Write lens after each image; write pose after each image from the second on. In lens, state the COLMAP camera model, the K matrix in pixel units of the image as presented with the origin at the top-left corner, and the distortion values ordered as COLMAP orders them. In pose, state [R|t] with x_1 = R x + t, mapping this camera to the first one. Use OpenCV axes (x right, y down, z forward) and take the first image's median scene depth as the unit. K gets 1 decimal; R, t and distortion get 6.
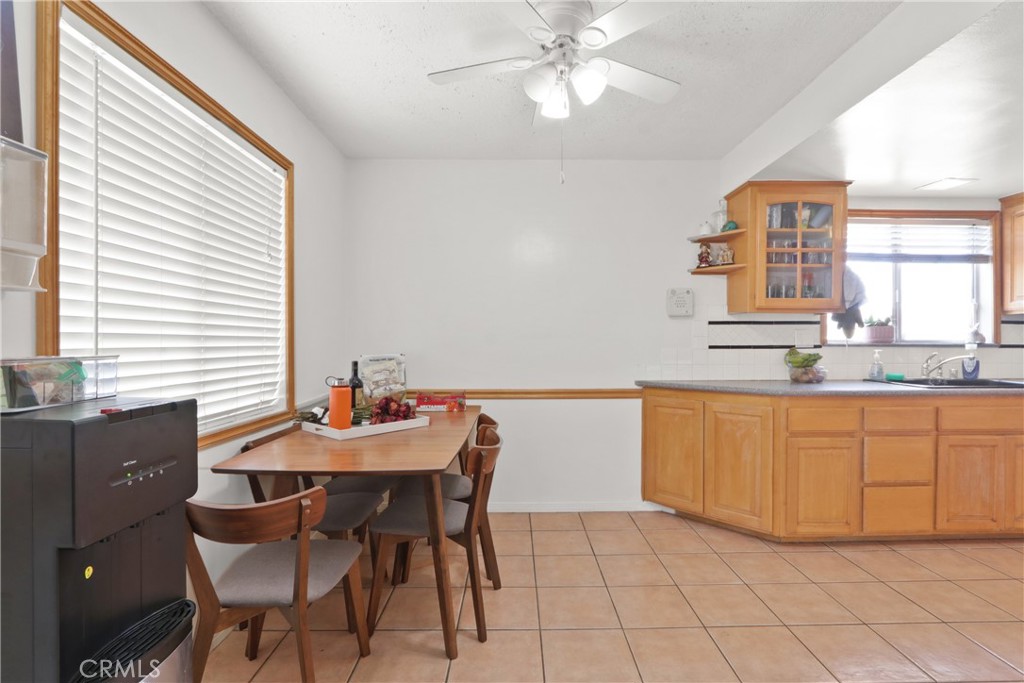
lens RADIAL K [[476.2, 0, 514.5], [0, 476.2, 346.5], [0, 0, 1]] dist [-0.017128, 0.002550]
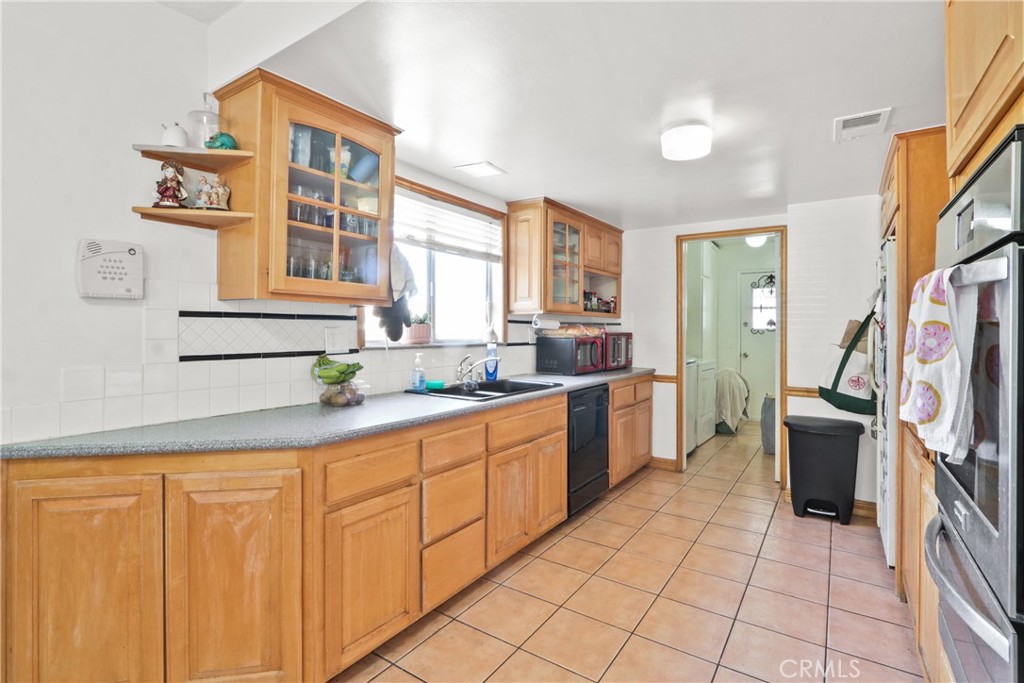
lens RADIAL K [[476.2, 0, 526.7], [0, 476.2, 328.6], [0, 0, 1]] dist [-0.017128, 0.002550]
pose [[0.550848, 0.004028, 0.834596, 0.193763], [0.000611, 0.999986, -0.005229, -0.032062], [-0.834605, 0.003390, 0.550838, 0.406957]]
